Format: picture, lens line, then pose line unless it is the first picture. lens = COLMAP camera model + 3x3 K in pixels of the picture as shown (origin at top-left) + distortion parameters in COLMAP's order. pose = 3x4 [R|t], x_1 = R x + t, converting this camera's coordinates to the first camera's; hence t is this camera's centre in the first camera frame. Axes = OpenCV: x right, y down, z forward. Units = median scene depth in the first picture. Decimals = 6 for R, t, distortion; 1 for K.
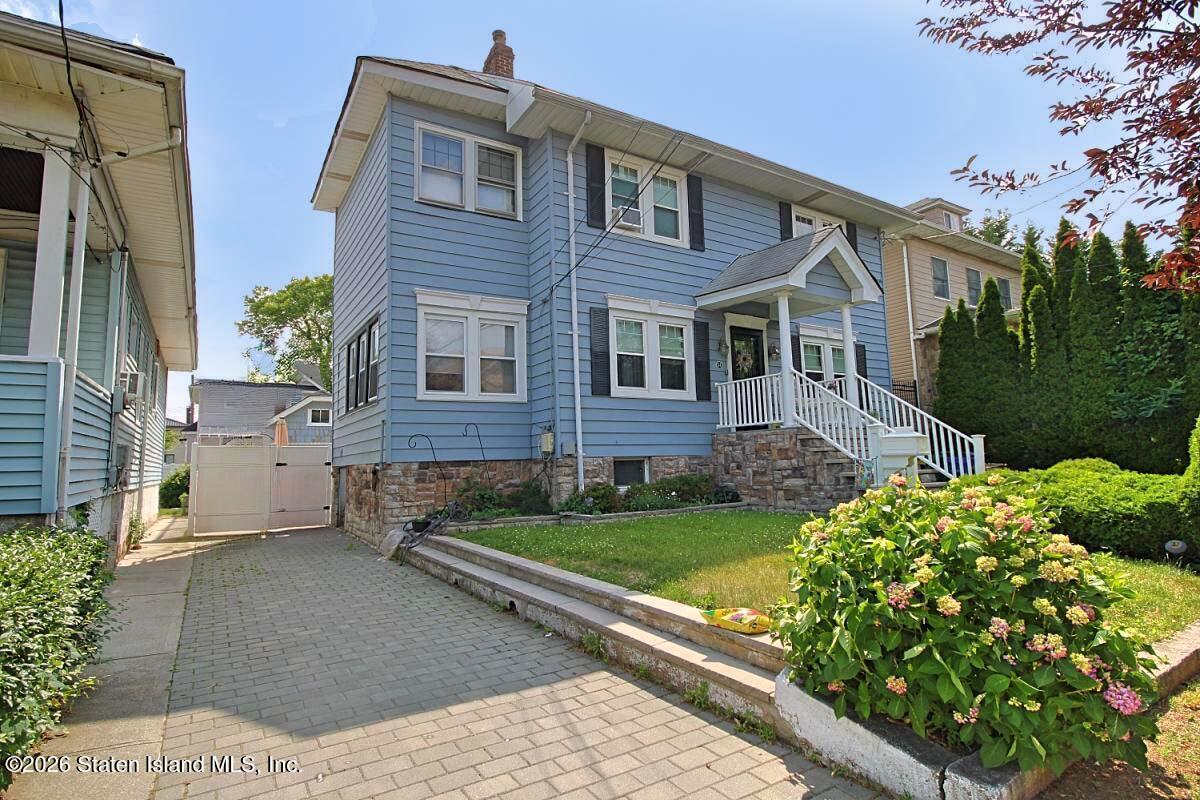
lens RADIAL K [[494.2, 0, 600.0], [0, 494.2, 400.0], [0, 0, 1]] dist [0.016635, -0.000056]
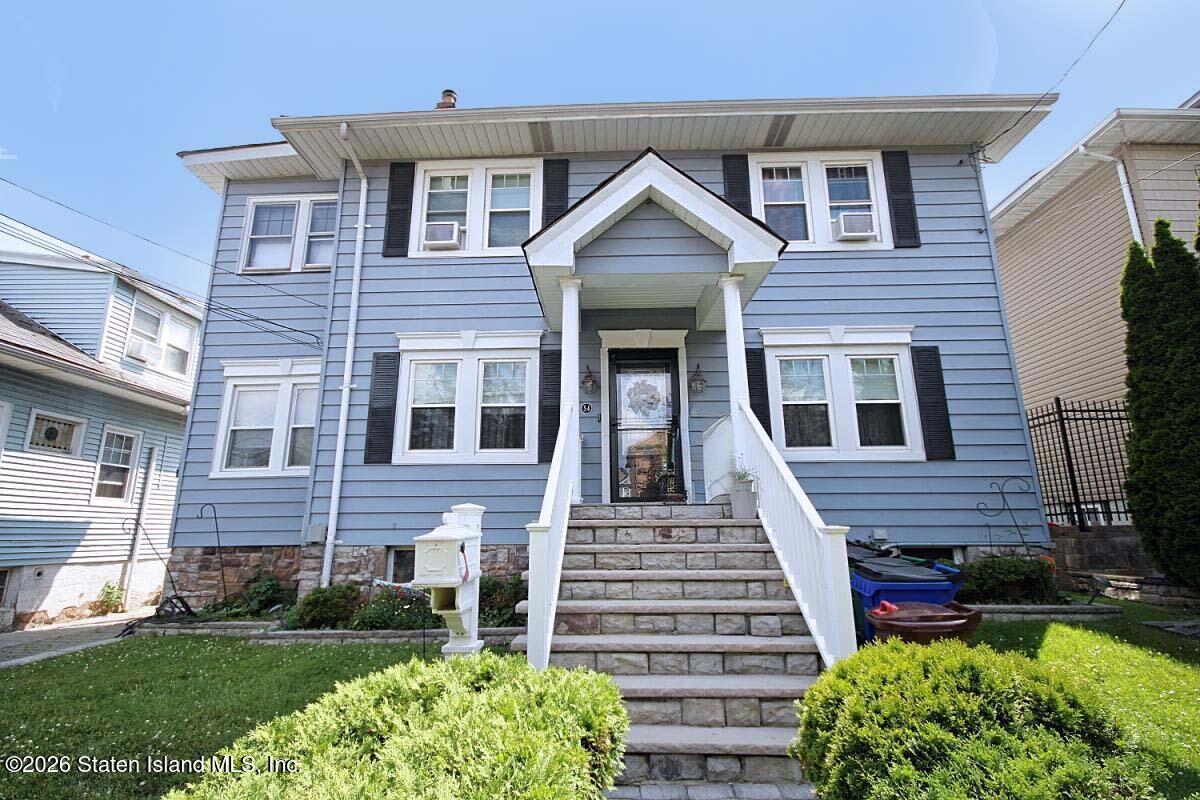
lens RADIAL K [[557.2, 0, 604.5], [0, 557.2, 401.8], [0, 0, 1]] dist [0.023247, -0.017191]
pose [[0.858912, -0.103195, -0.501618, 0.719014], [0.039573, 0.989933, -0.135892, 0.026578], [0.510591, 0.096869, 0.854349, 0.408502]]
